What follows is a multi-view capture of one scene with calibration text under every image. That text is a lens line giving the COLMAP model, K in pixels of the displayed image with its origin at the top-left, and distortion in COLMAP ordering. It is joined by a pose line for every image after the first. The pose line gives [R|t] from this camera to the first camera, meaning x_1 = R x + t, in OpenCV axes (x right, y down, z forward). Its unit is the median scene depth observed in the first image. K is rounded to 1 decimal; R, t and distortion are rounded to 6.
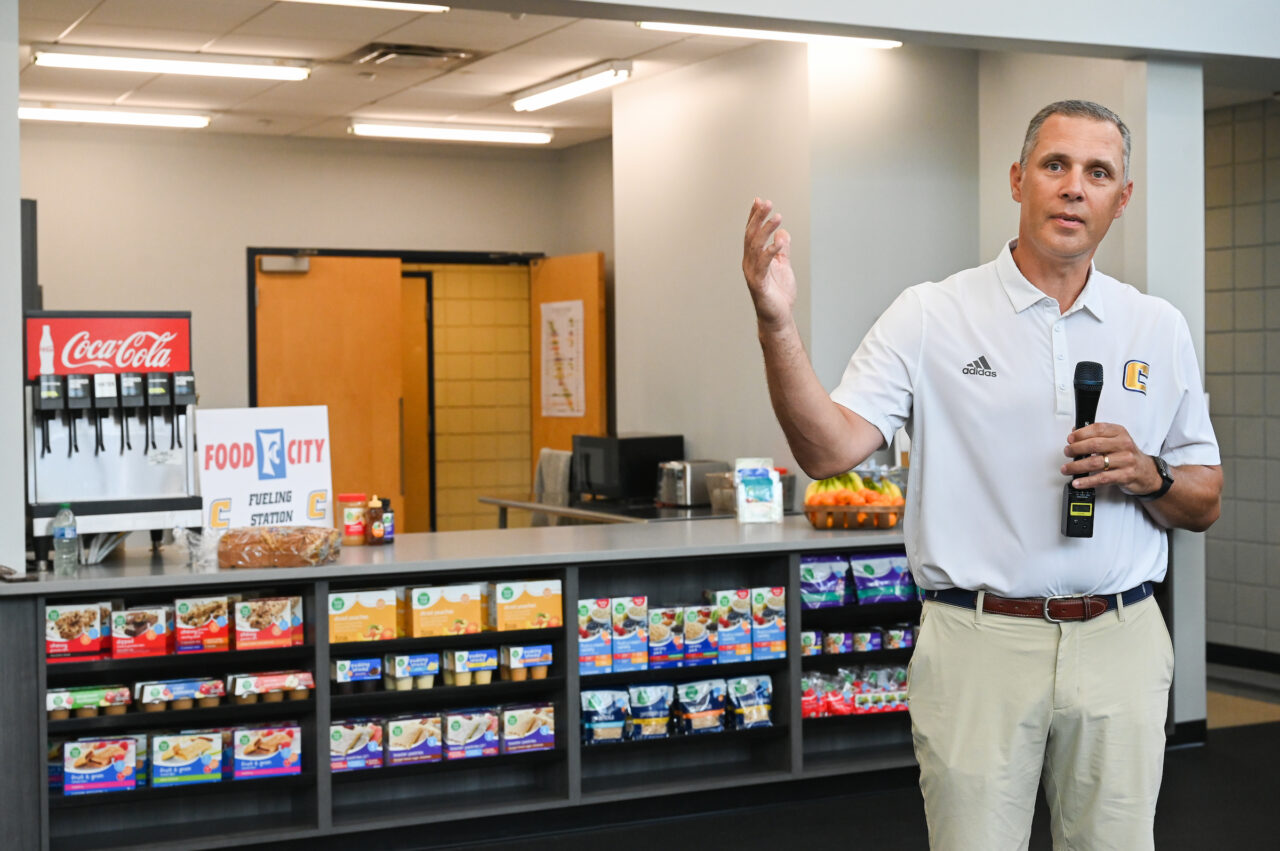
lens RADIAL K [[1872.7, 0, 640.0], [0, 1872.7, 425.5], [0, 0, 1]] dist [-0.001783, 0.041301]
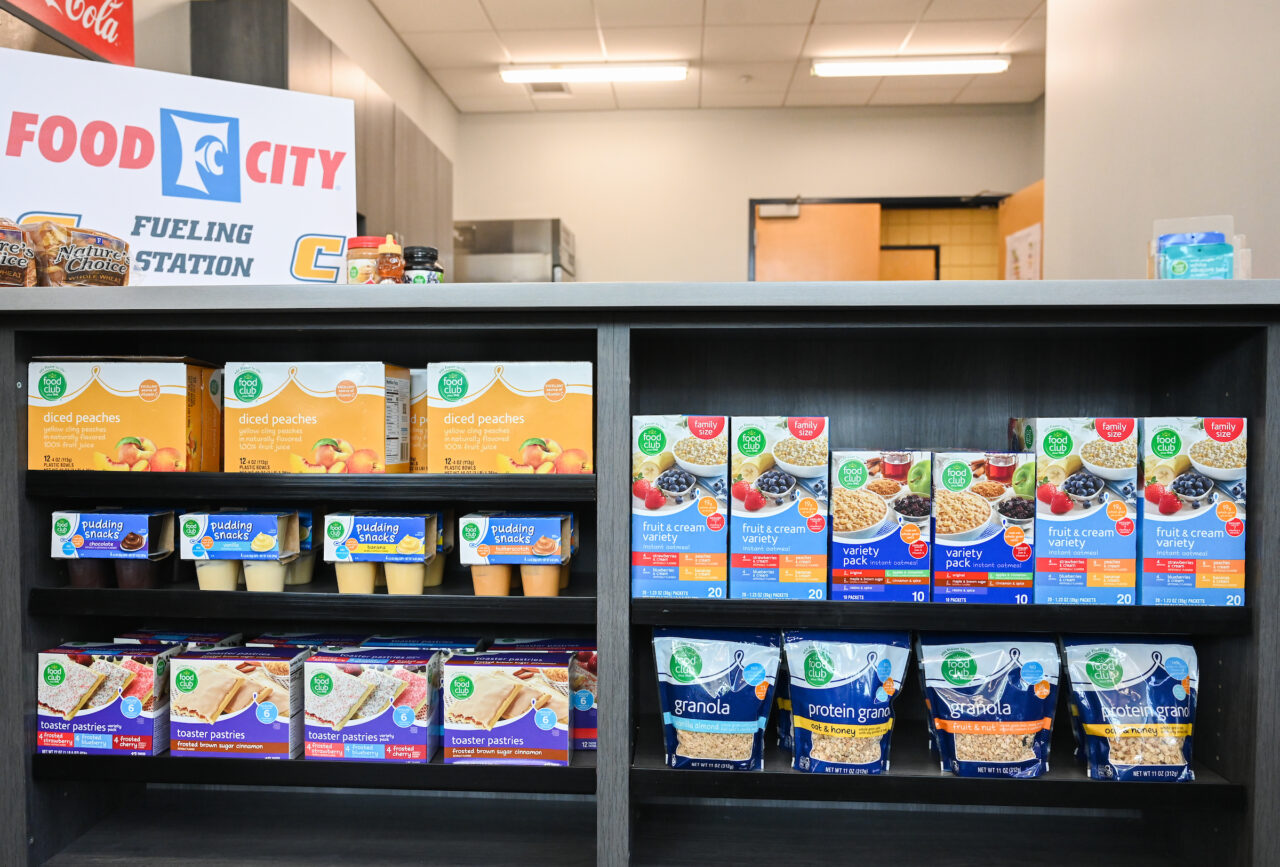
lens RADIAL K [[910.0, 0, 640.0], [0, 910.0, 433.5], [0, 0, 1]] dist [-0.000944, -0.001659]
pose [[0.867114, 0.030879, -0.497152, 0.065926], [-0.021599, 0.999469, 0.024405, 0.092545], [0.497642, -0.010424, 0.867320, 0.827034]]
